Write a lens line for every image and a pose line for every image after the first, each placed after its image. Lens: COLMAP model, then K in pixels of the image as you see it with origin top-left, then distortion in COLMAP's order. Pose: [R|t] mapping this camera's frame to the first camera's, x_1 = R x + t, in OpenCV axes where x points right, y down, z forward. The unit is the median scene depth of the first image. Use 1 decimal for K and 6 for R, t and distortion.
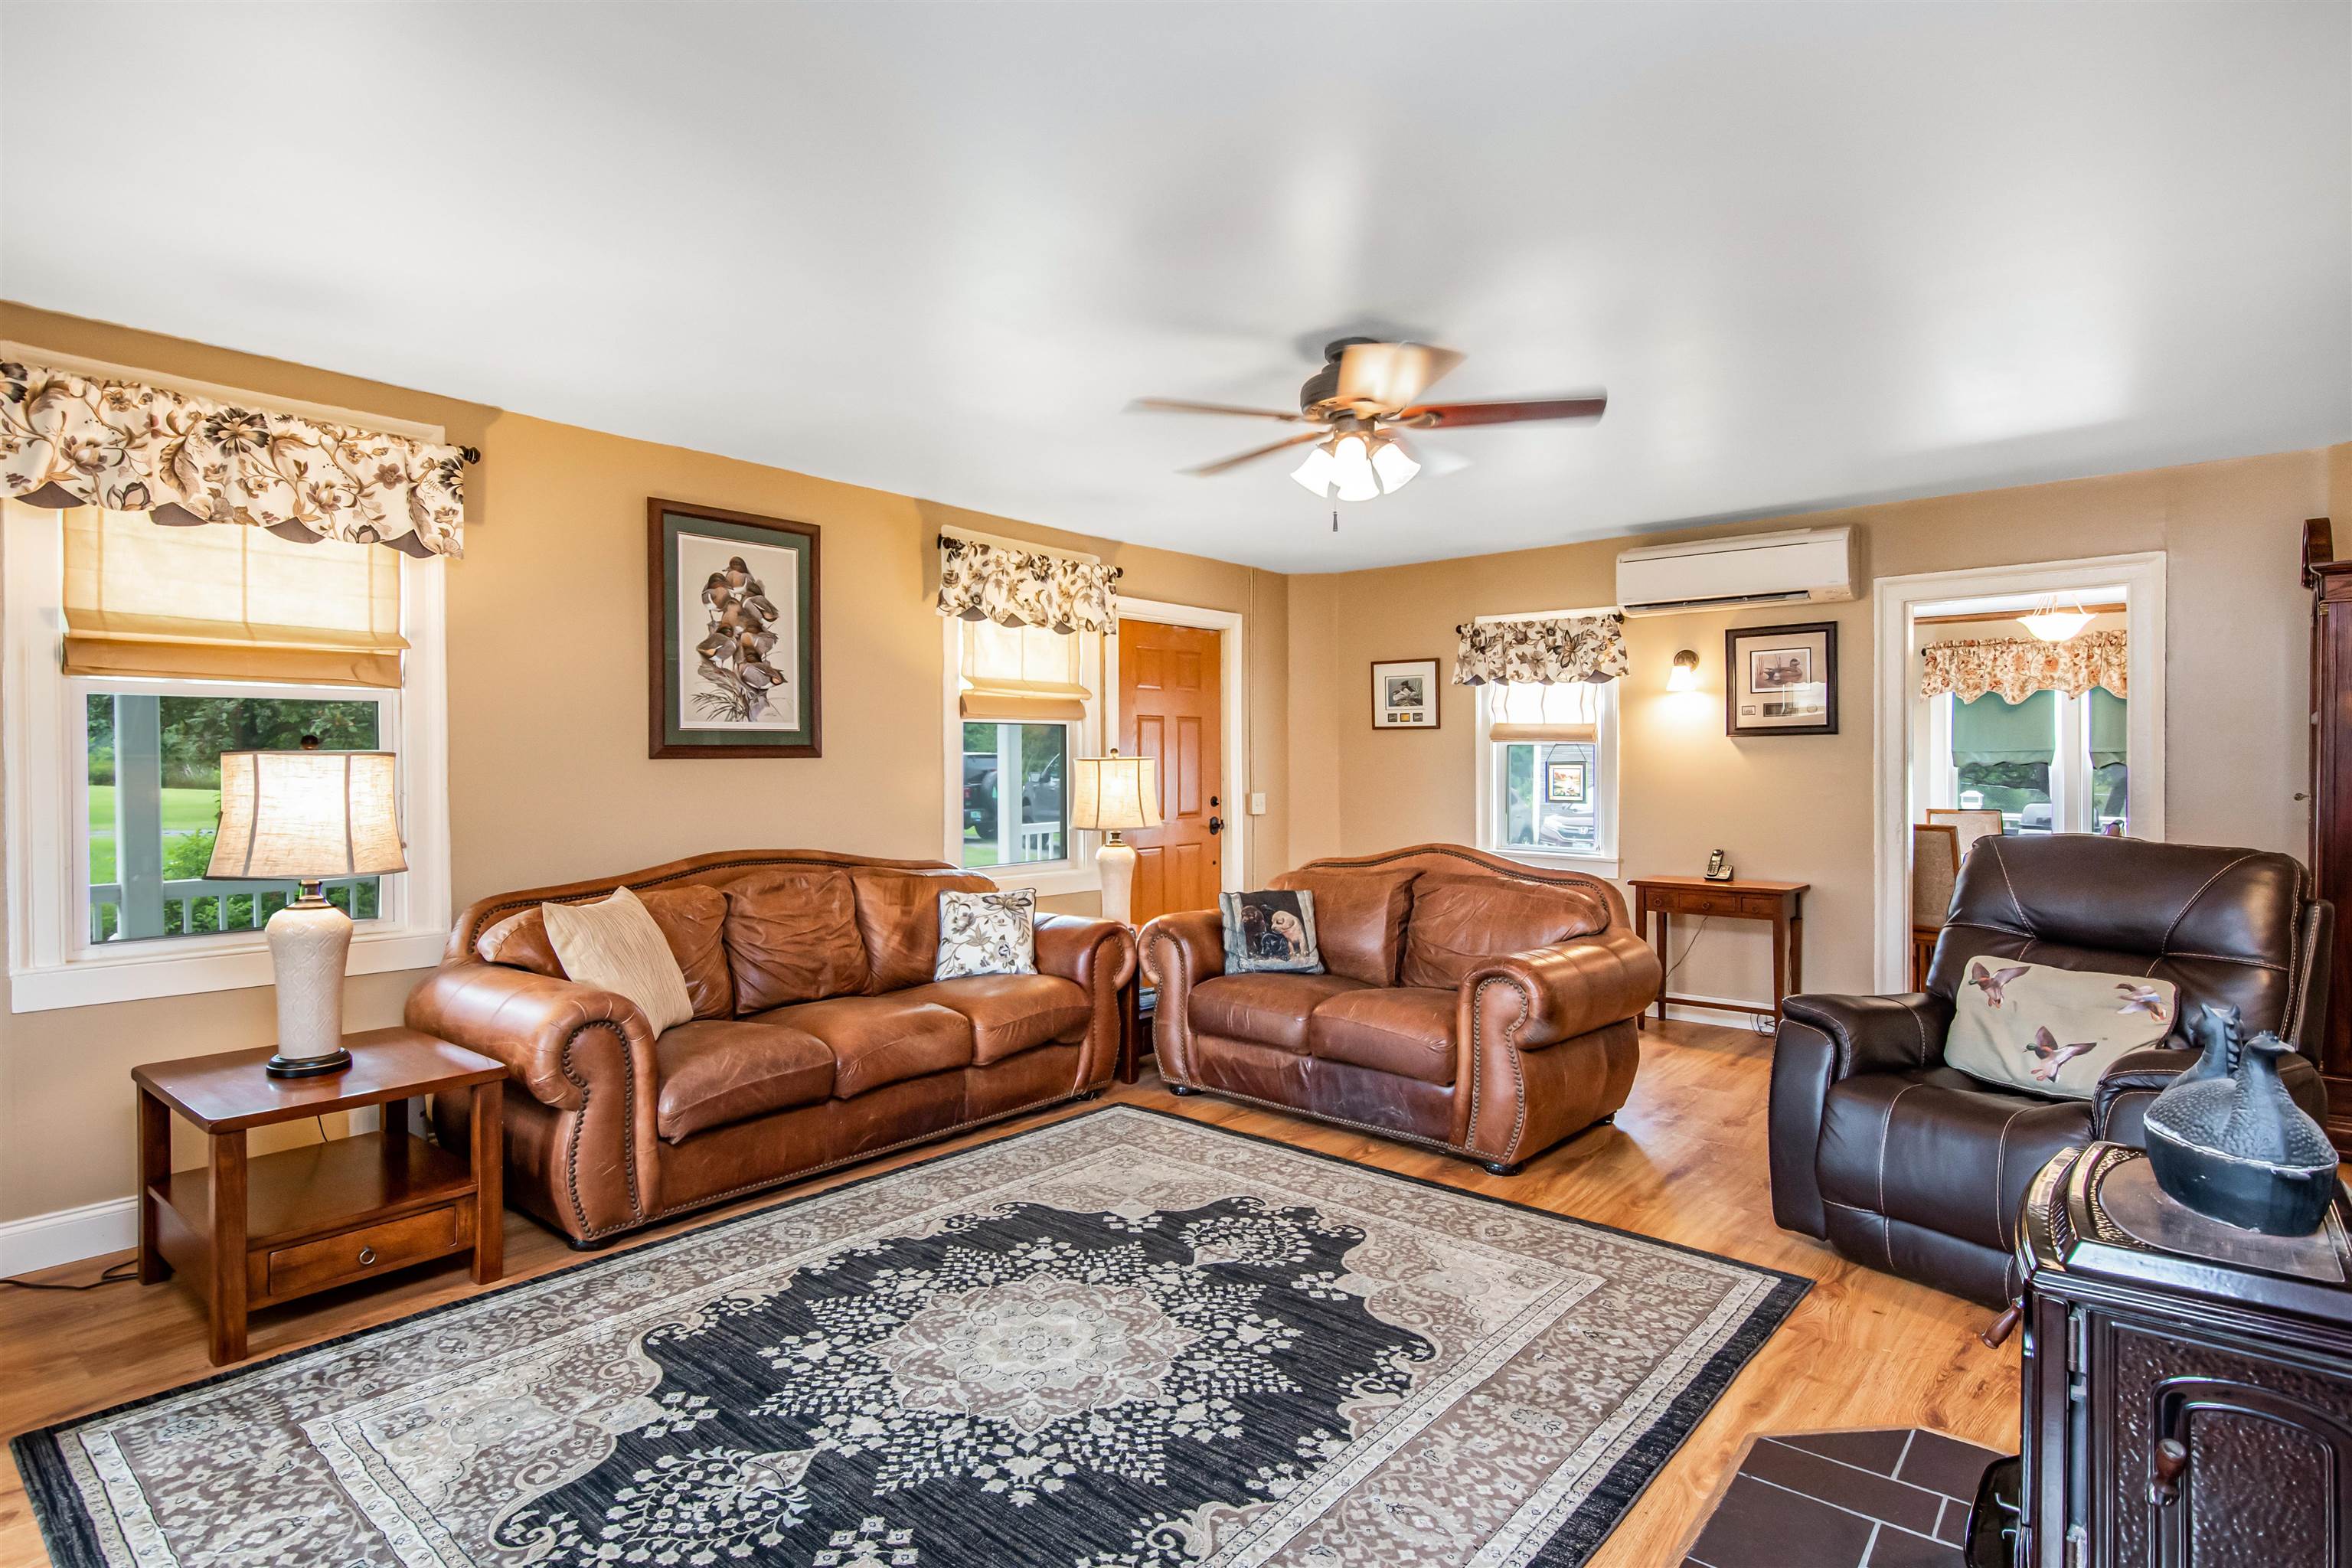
lens RADIAL K [[1218.2, 0, 1176.0], [0, 1218.2, 784.0], [0, 0, 1]] dist [0.023824, -0.010284]
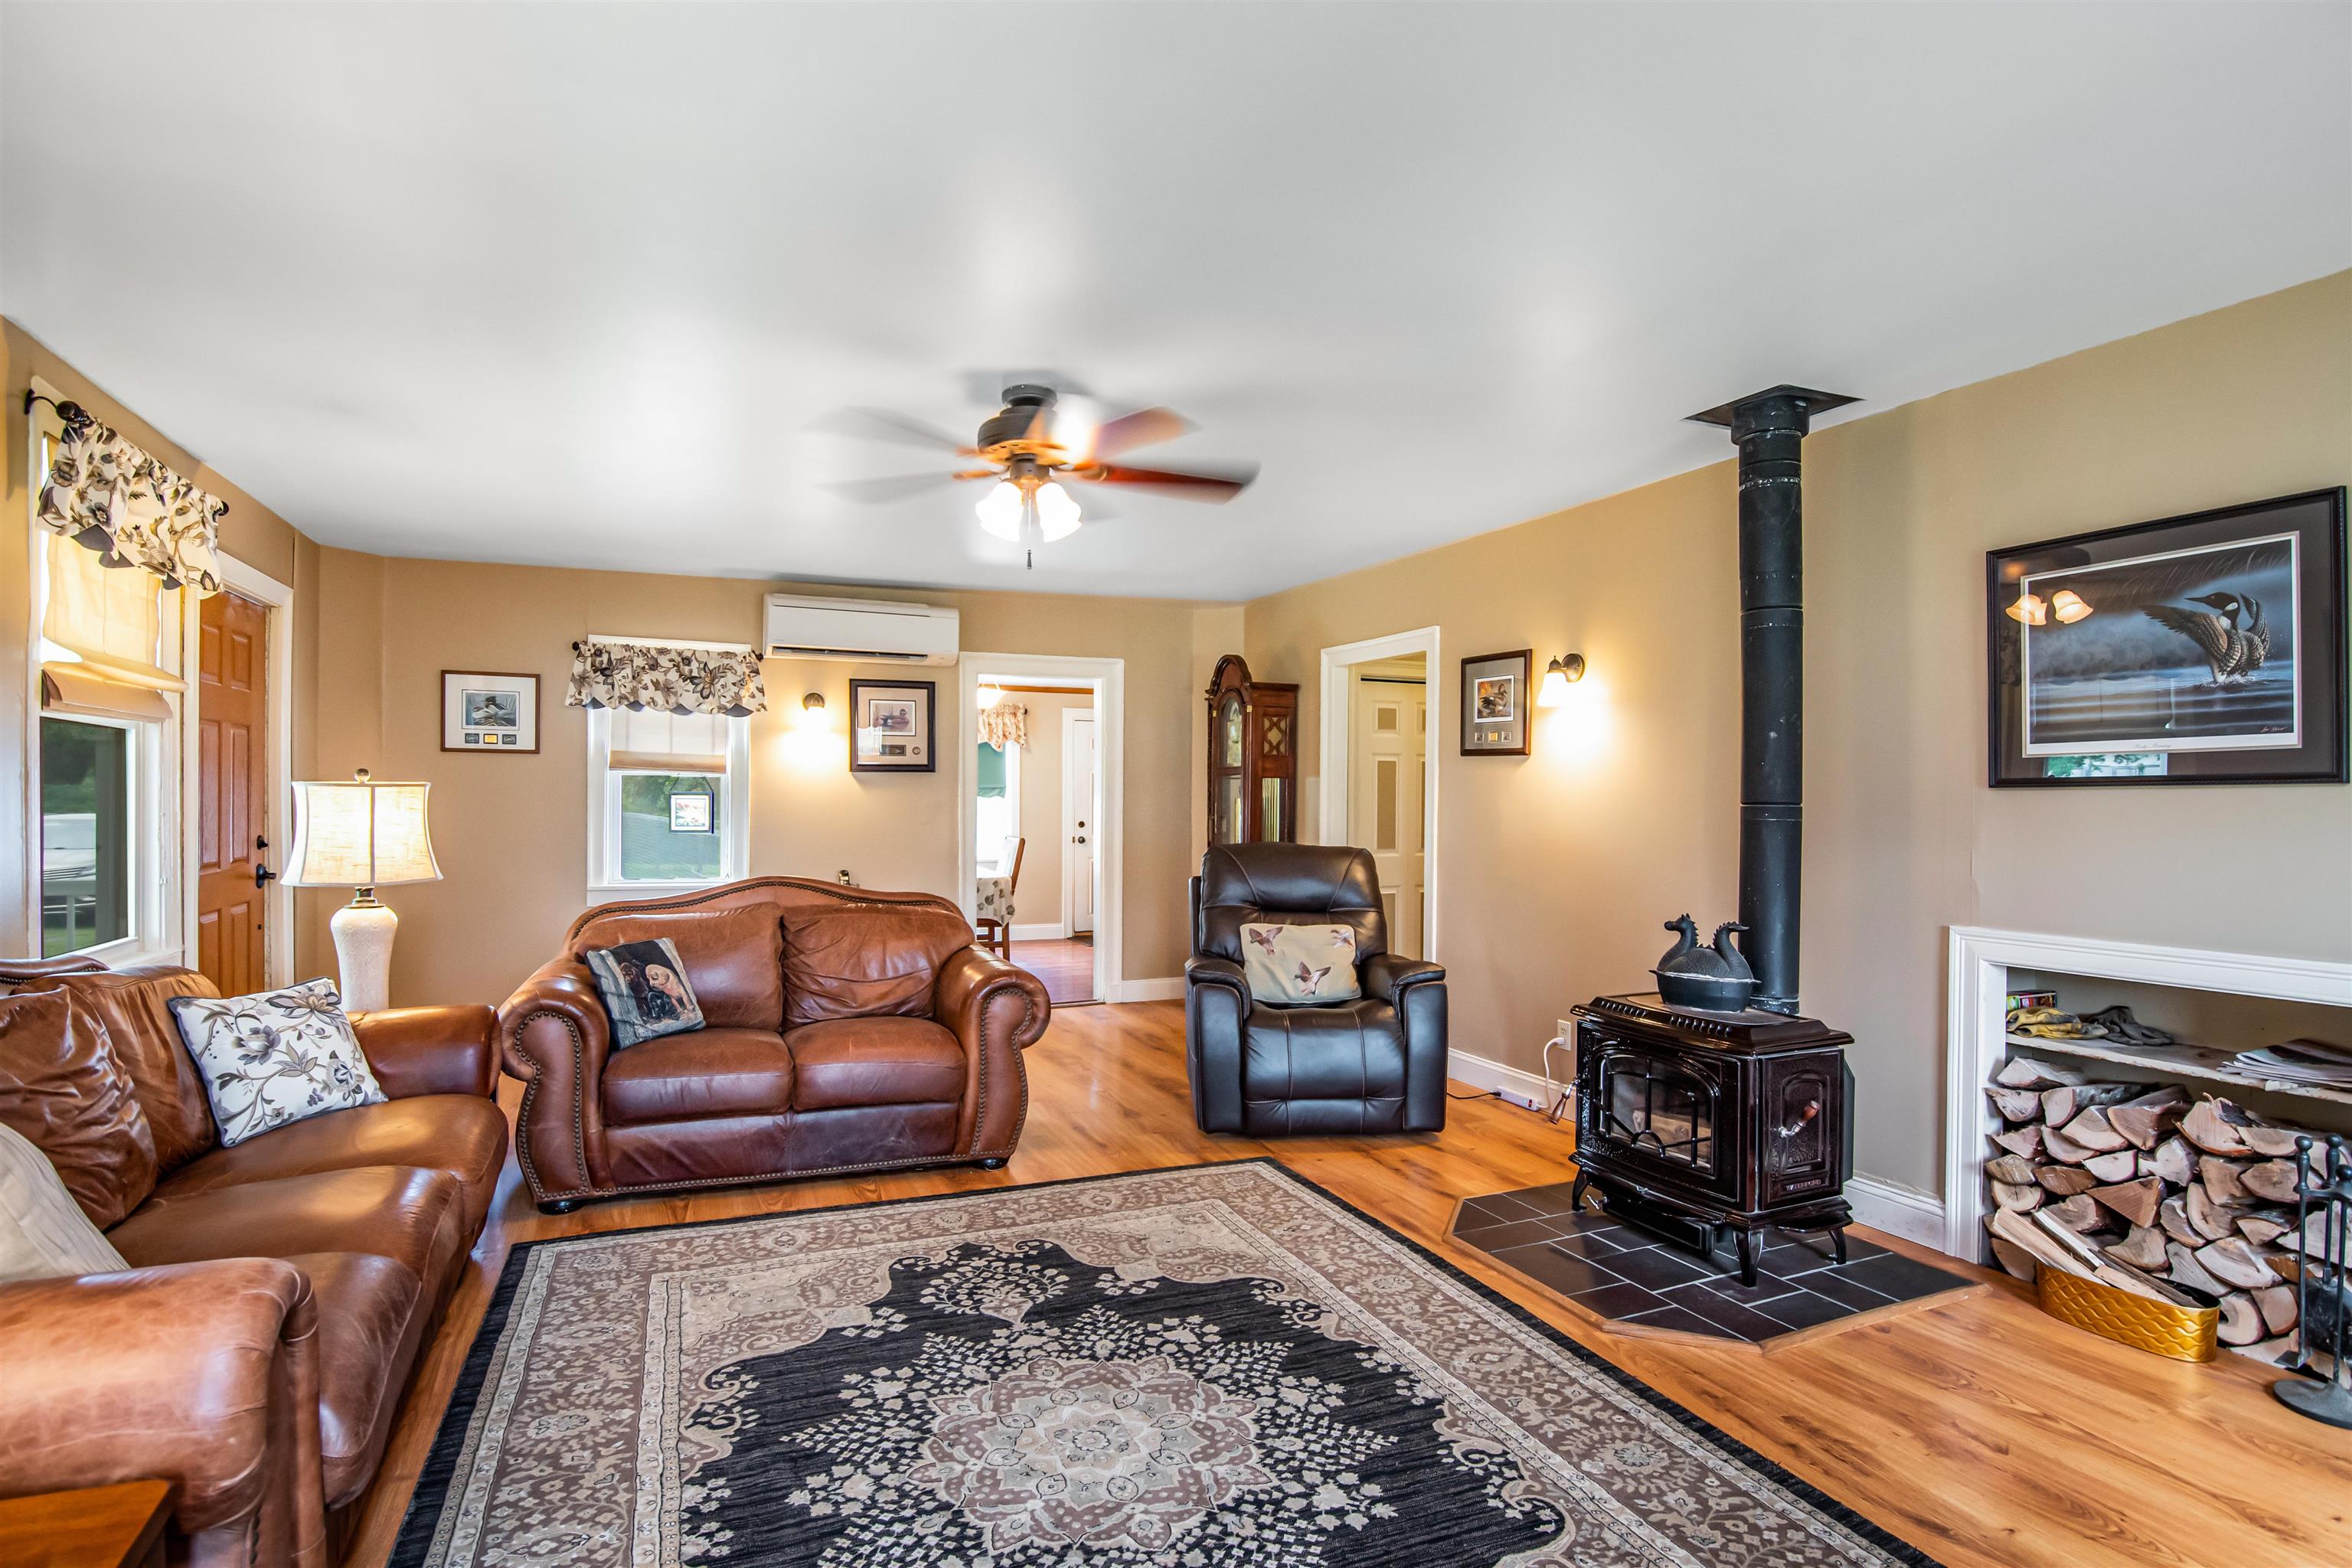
lens RADIAL K [[1156.3, 0, 1118.1], [0, 1156.3, 810.7], [0, 0, 1]] dist [0.001579, -0.017250]
pose [[0.468049, -0.006092, 0.883681, -0.708220], [0.007490, 0.999968, 0.002927, -0.005962], [-0.883671, 0.005249, 0.468080, 0.485964]]
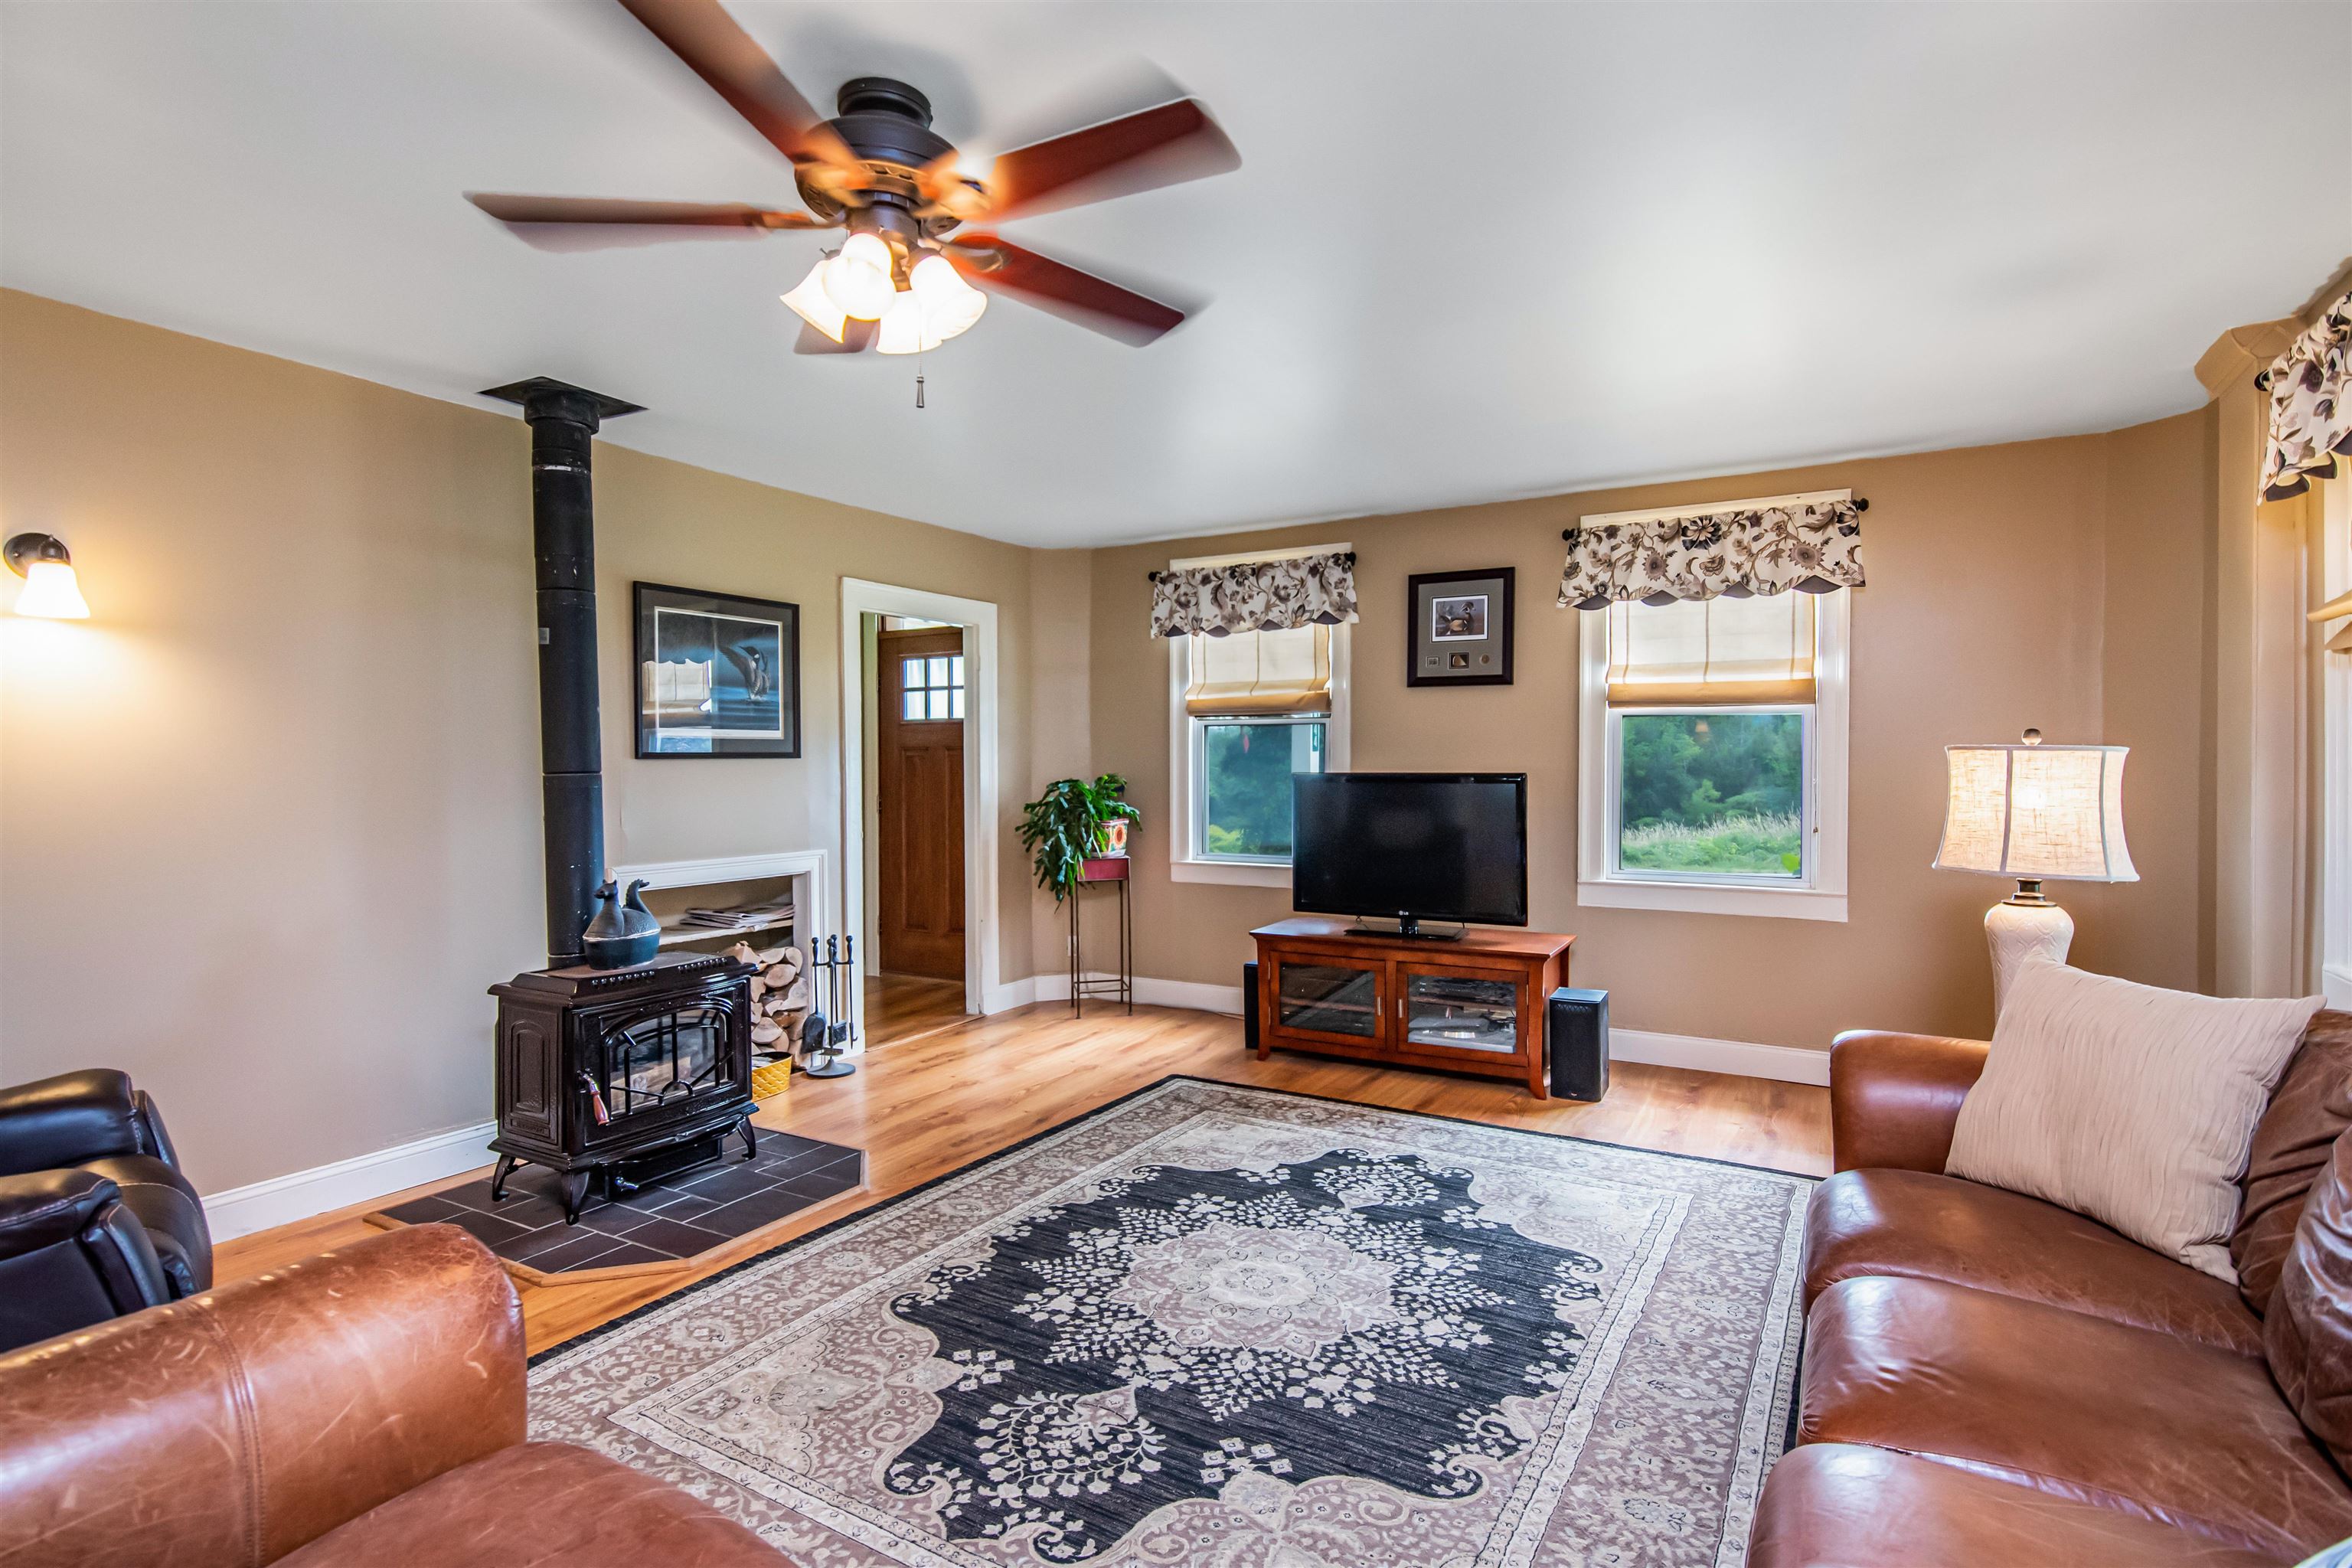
lens RADIAL K [[1128.7, 0, 1221.3], [0, 1128.7, 754.9], [0, 0, 1]] dist [0.026582, -0.016961]
pose [[-0.980542, 0.005978, -0.196219, 0.097116], [0.005489, 0.999980, 0.003036, -0.021623], [0.196234, 0.001900, -0.980555, 1.667189]]
